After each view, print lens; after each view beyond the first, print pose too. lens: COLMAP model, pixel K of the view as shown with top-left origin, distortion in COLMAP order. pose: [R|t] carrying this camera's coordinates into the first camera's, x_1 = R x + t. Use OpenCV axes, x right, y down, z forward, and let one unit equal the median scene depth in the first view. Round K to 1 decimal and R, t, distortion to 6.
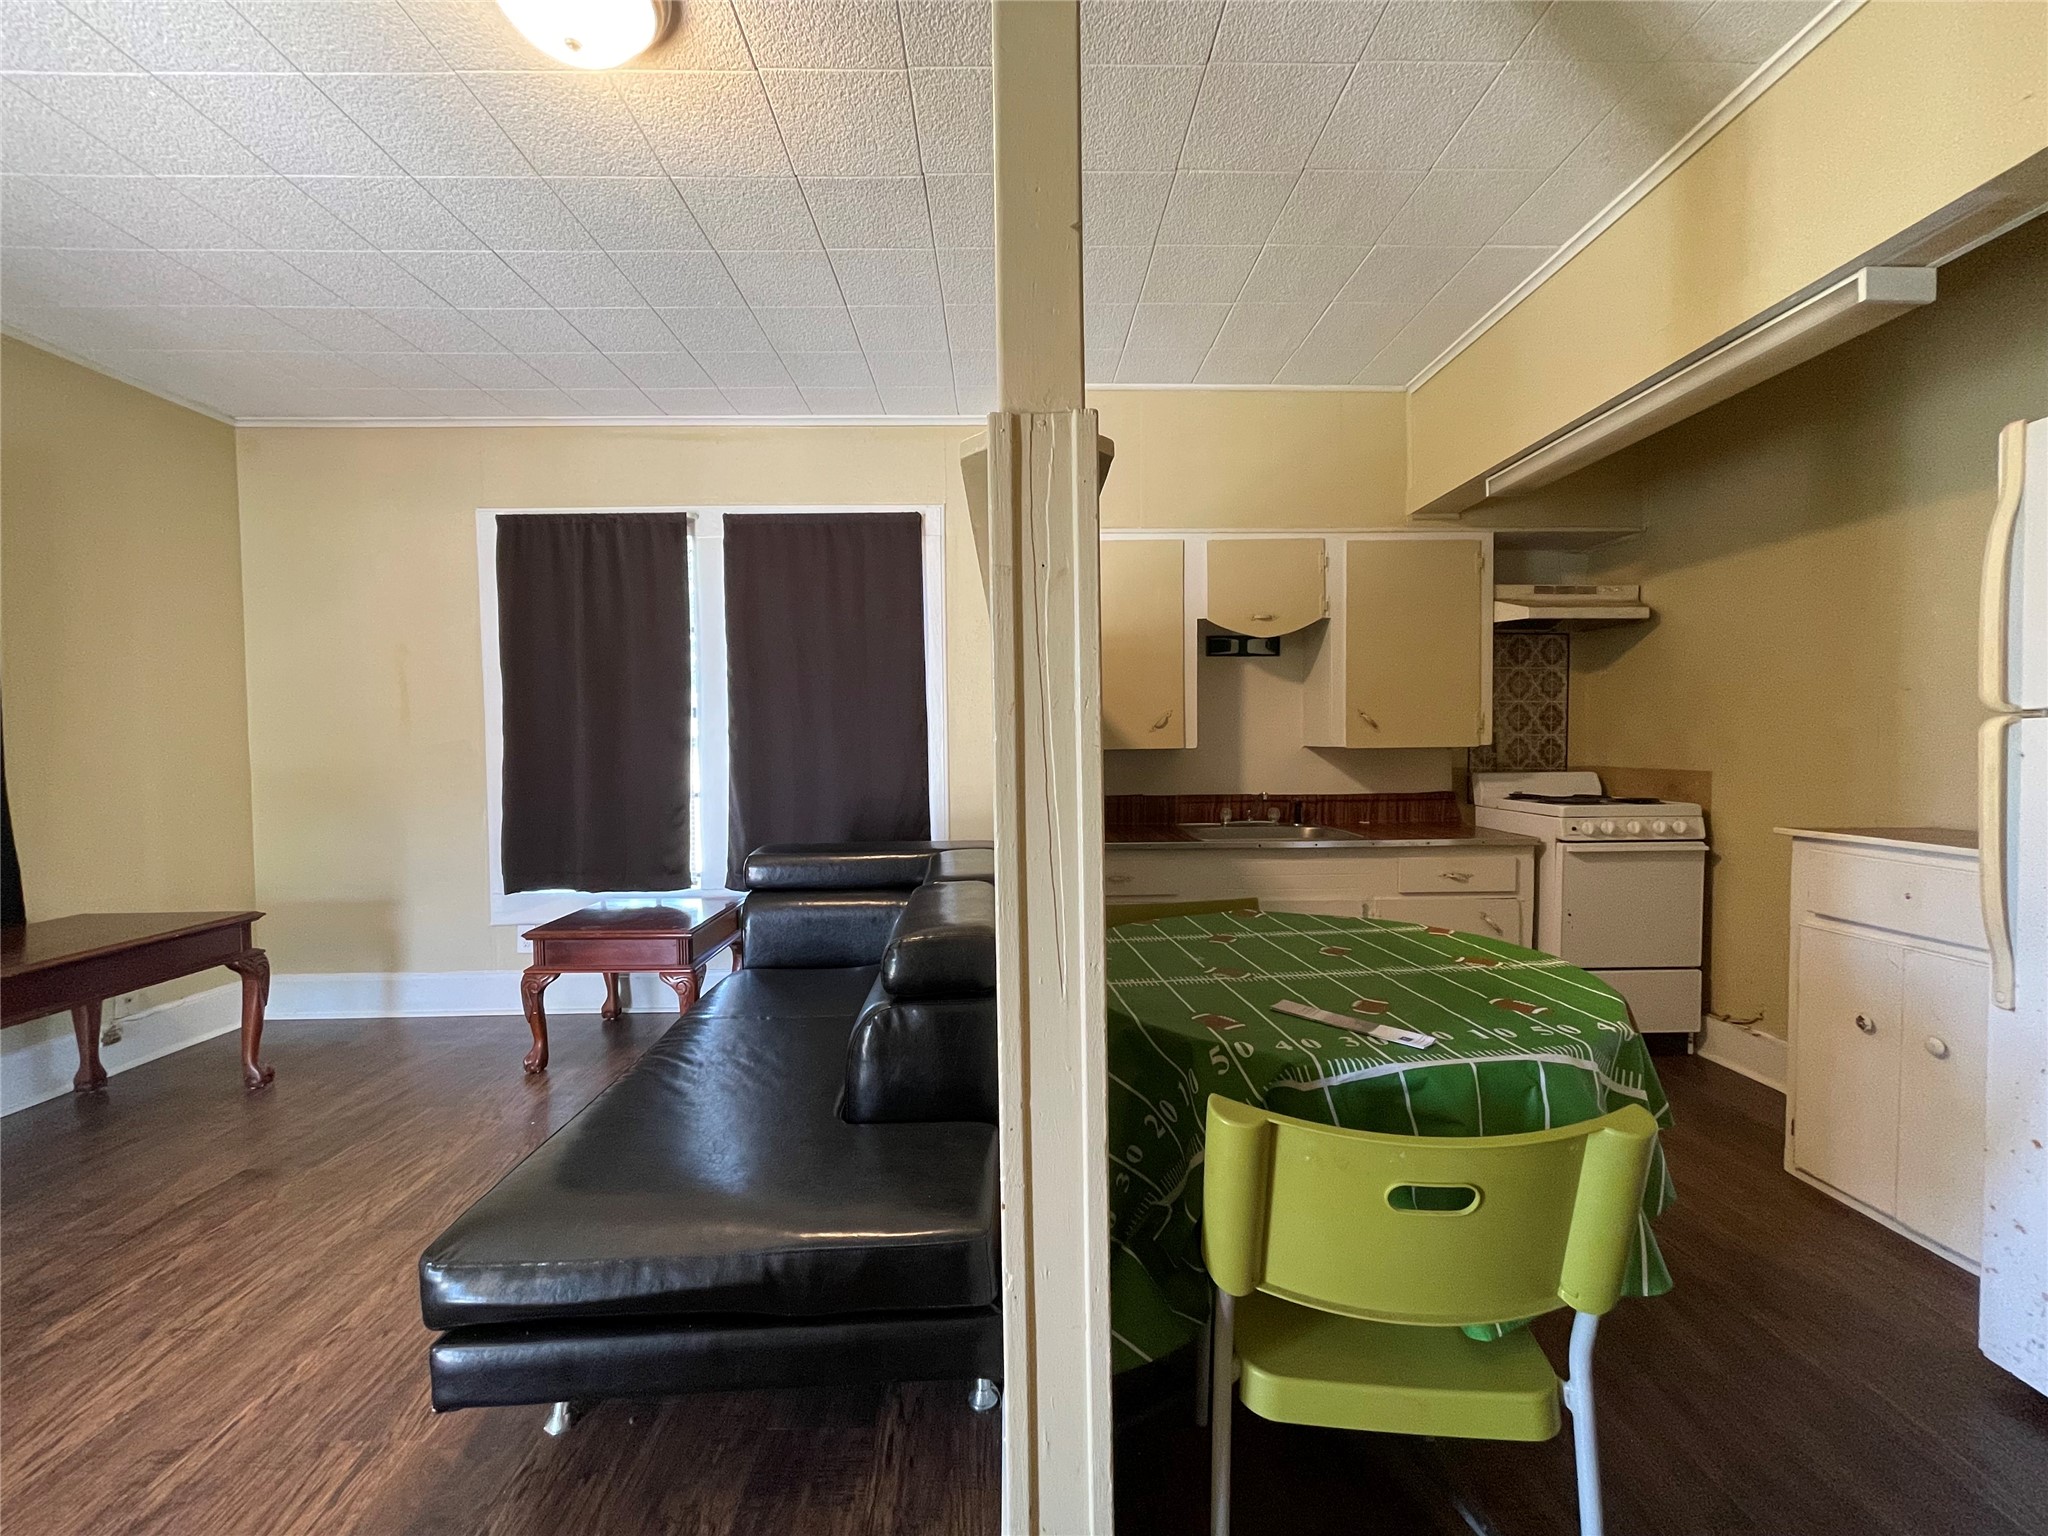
lens RADIAL K [[821.5, 0, 1030.2], [0, 821.5, 768.4], [0, 0, 1]] dist [-0.006431, 0.000979]
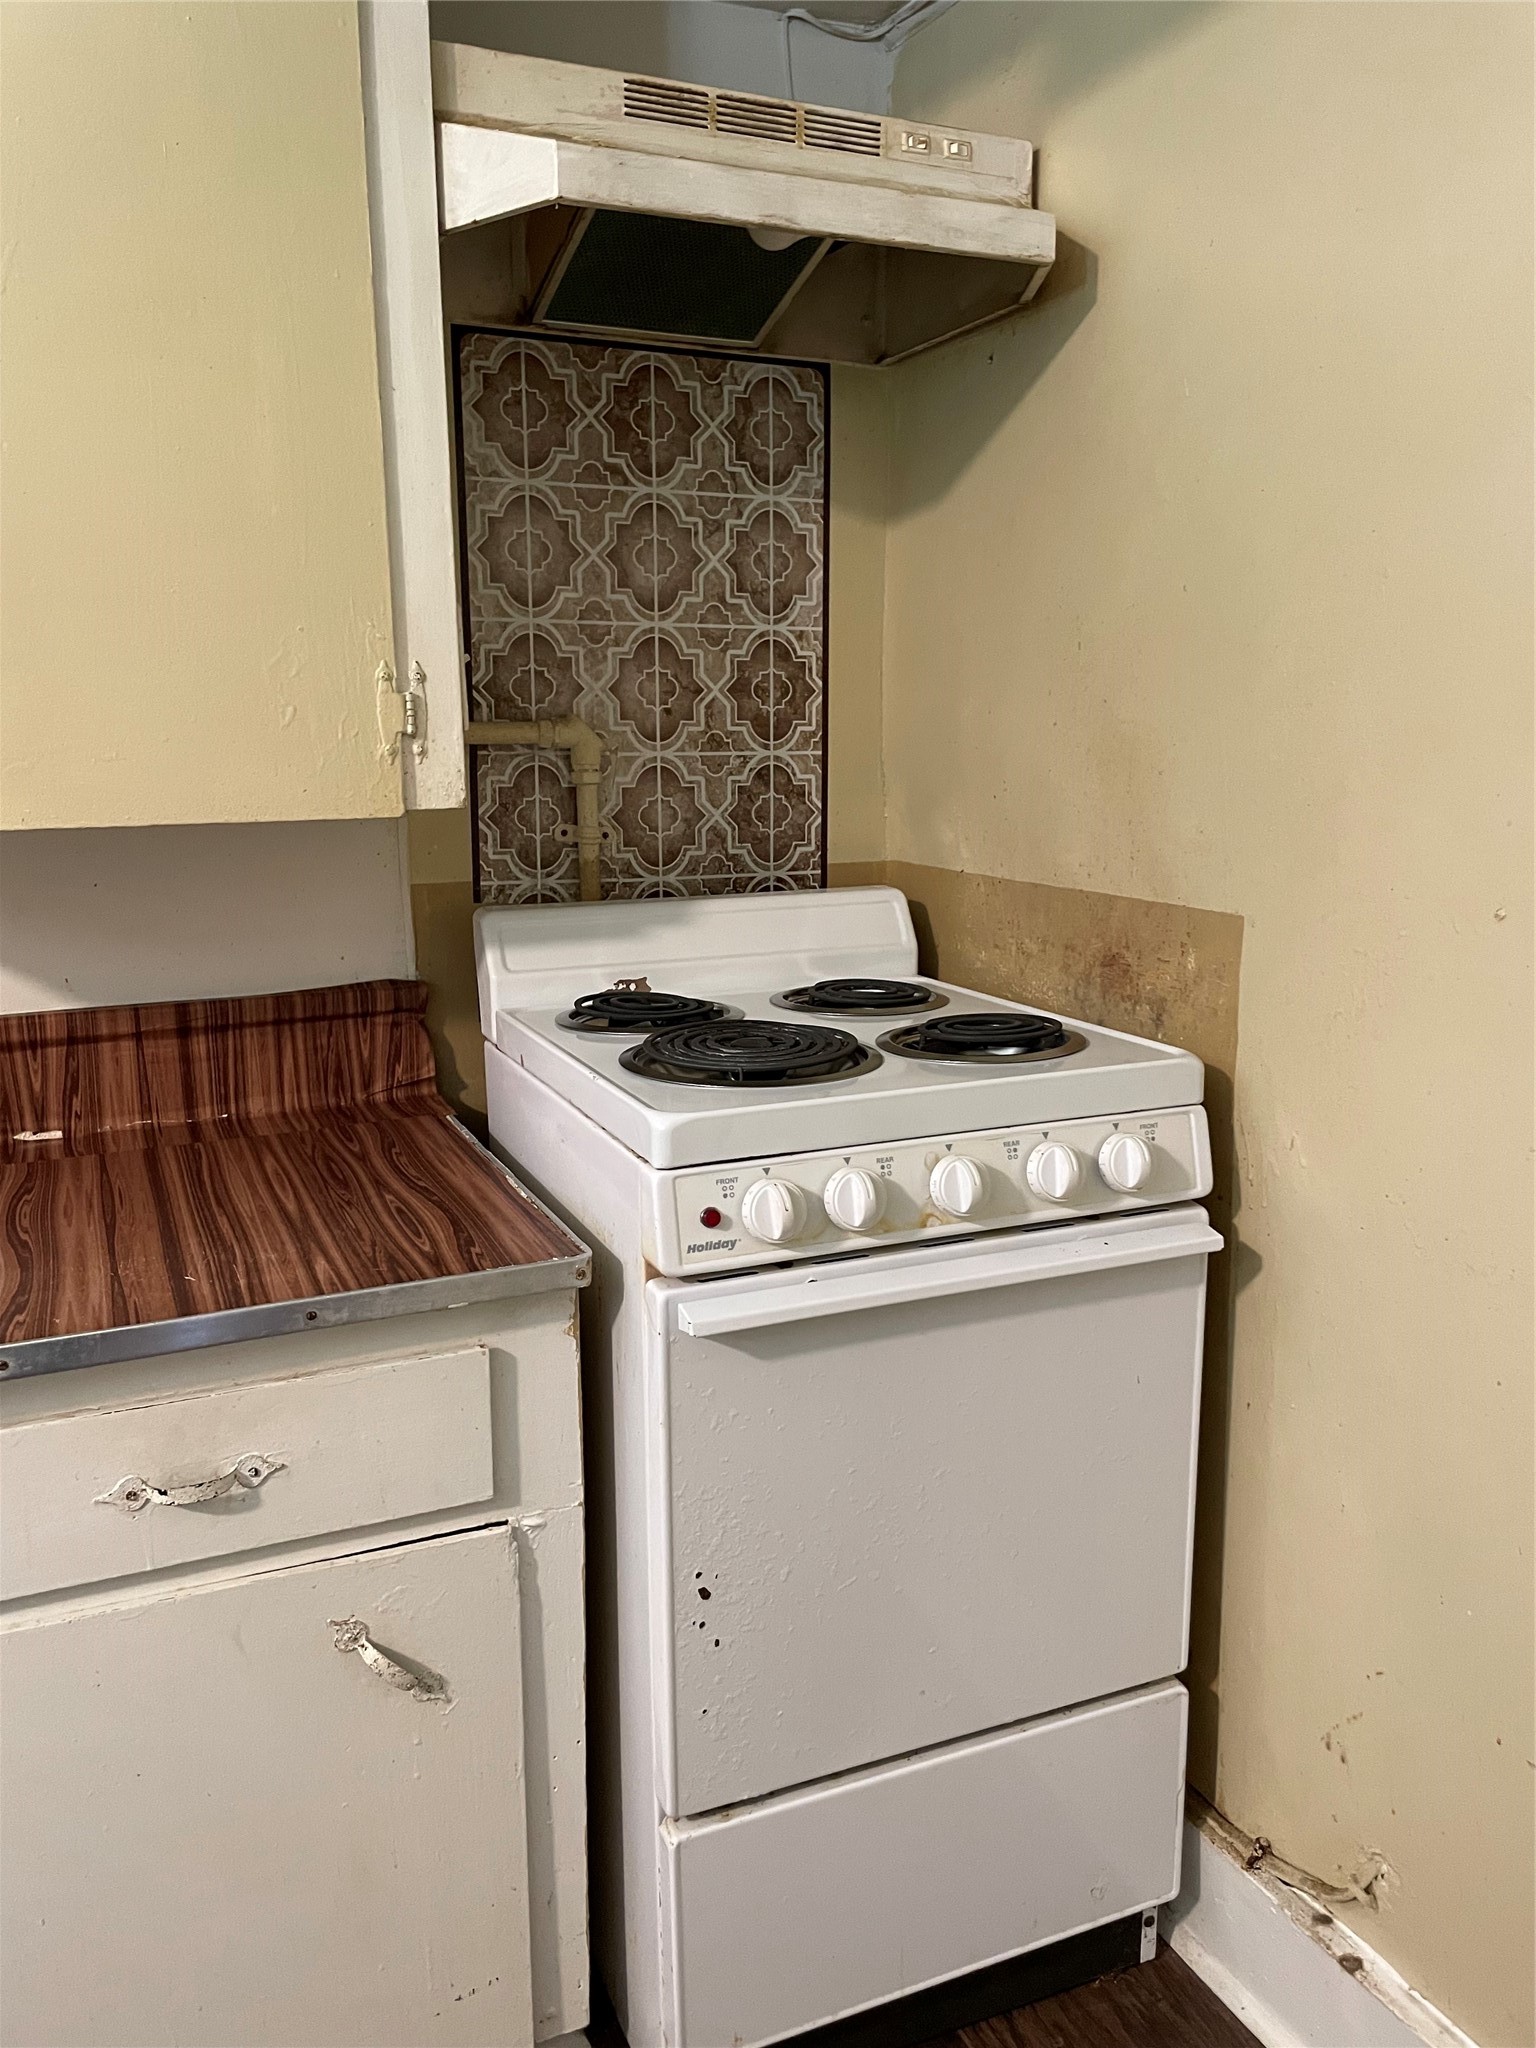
lens RADIAL K [[1557.5, 0, 763.9], [0, 1557.5, 1022.4], [0, 0, 1]] dist [0.074651, -0.094249]
pose [[0.920359, -0.073363, 0.384131, 0.533906], [0.014571, 0.987998, 0.153781, -0.040152], [-0.390802, -0.135937, 0.910382, 0.642345]]
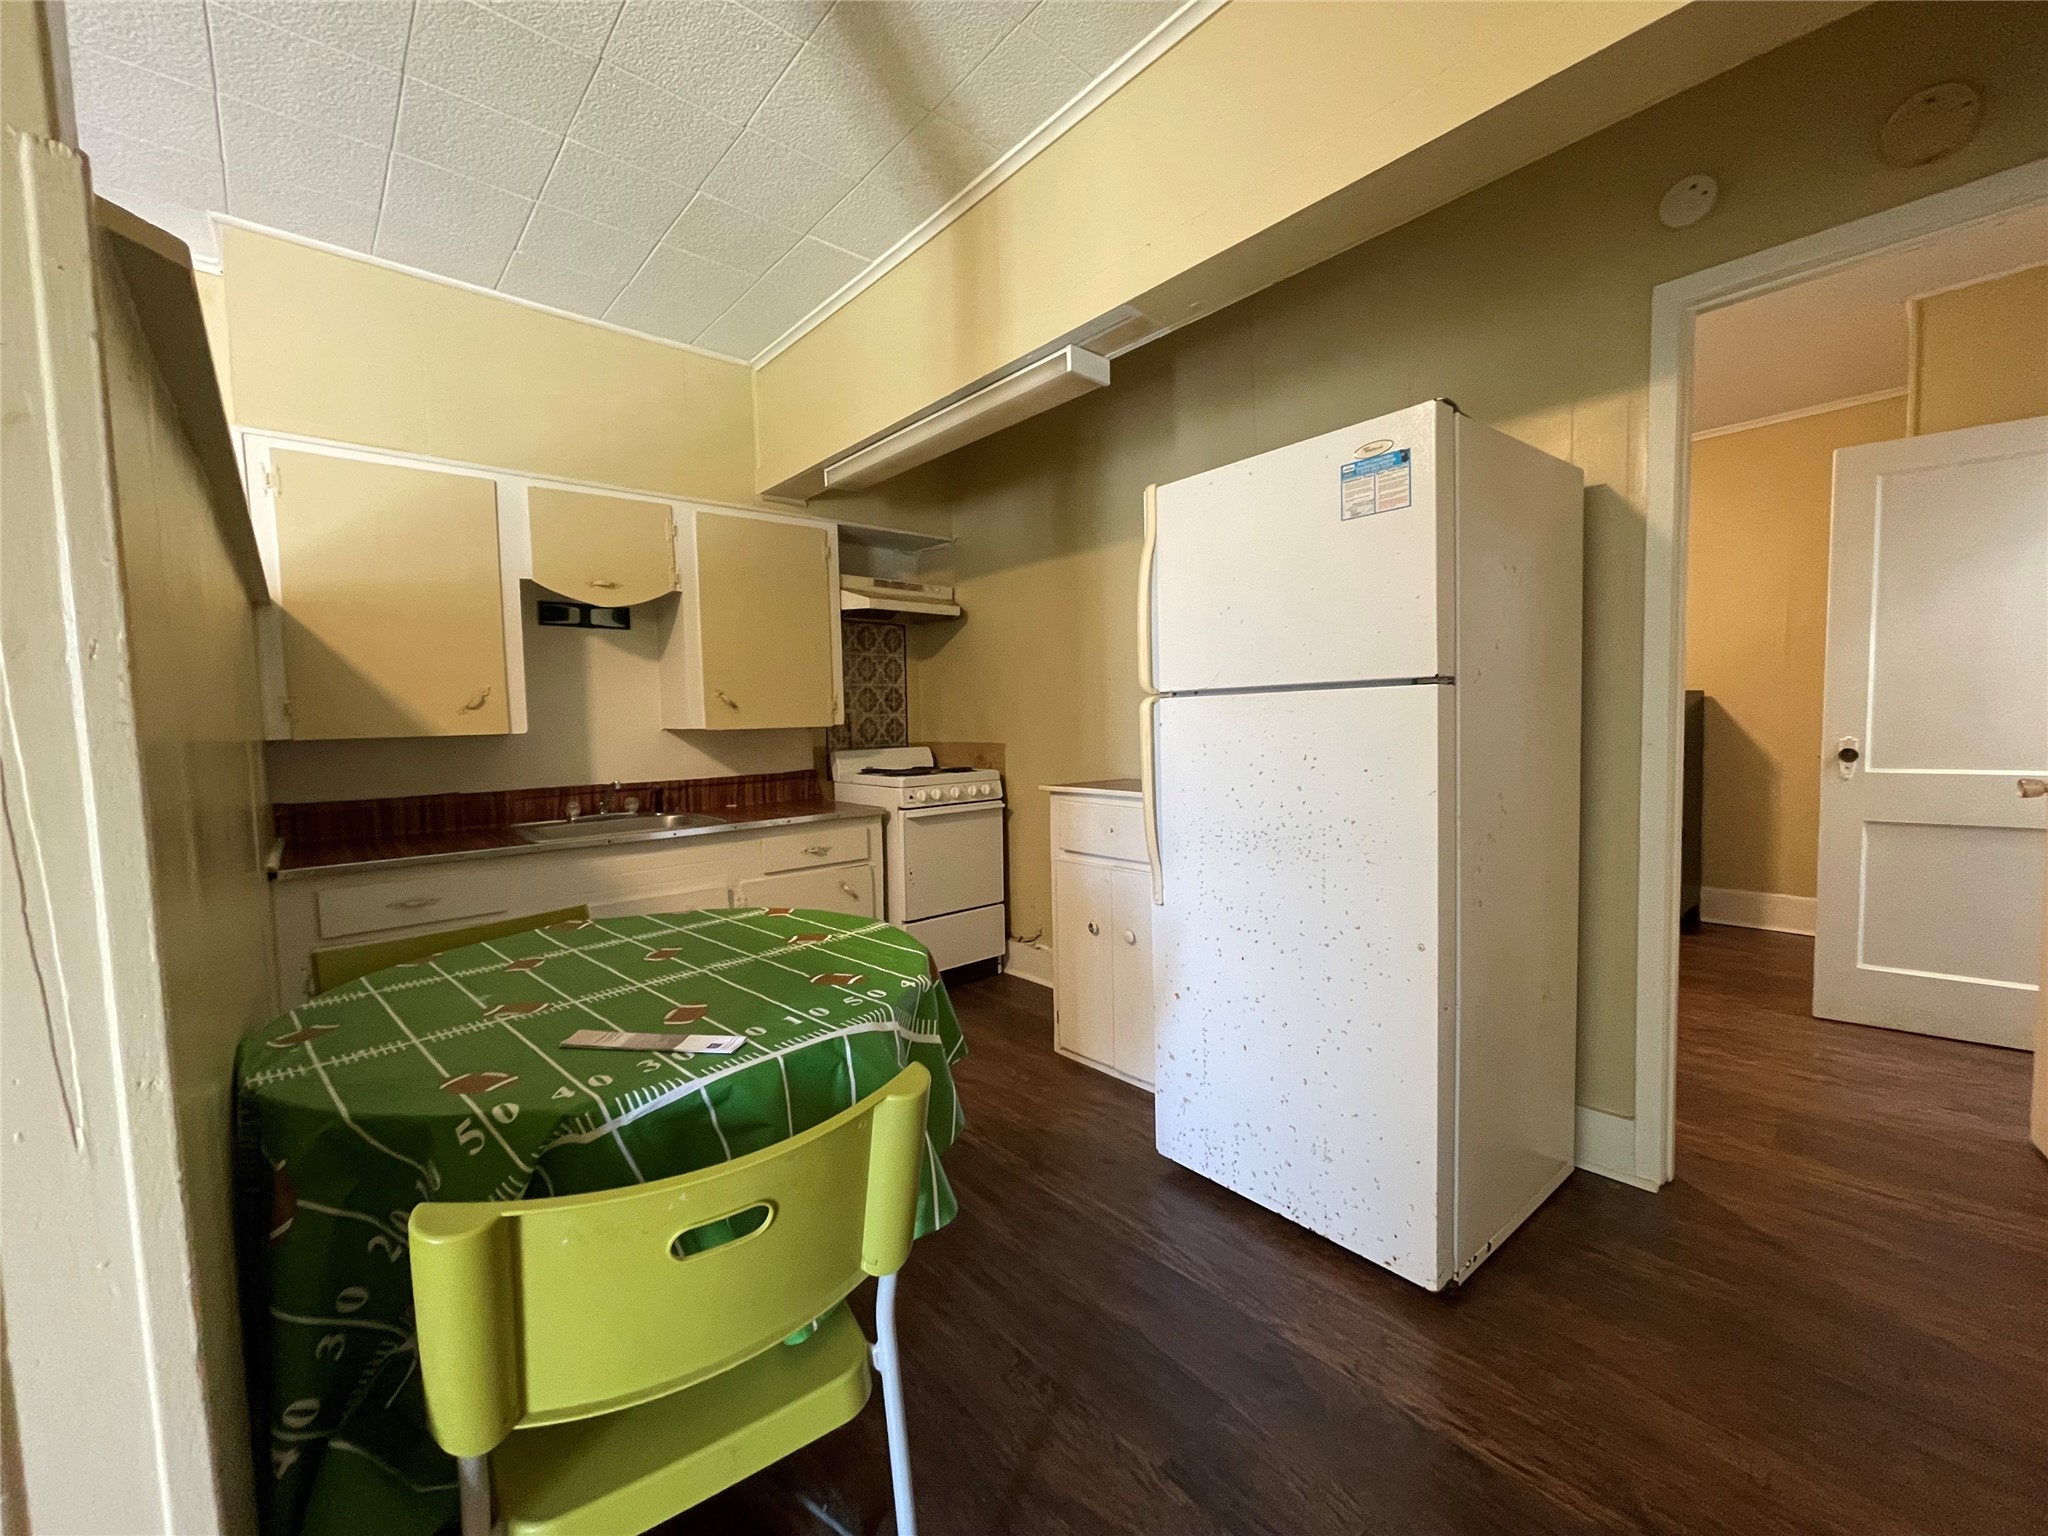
lens RADIAL K [[821.5, 0, 1028.9], [0, 821.5, 764.8], [0, 0, 1]] dist [-0.006431, 0.000979]
pose [[0.759606, -0.044804, 0.648838, 0.054004], [0.034900, 0.998995, 0.028126, 0.002550], [-0.649446, 0.001279, 0.760406, 0.031719]]
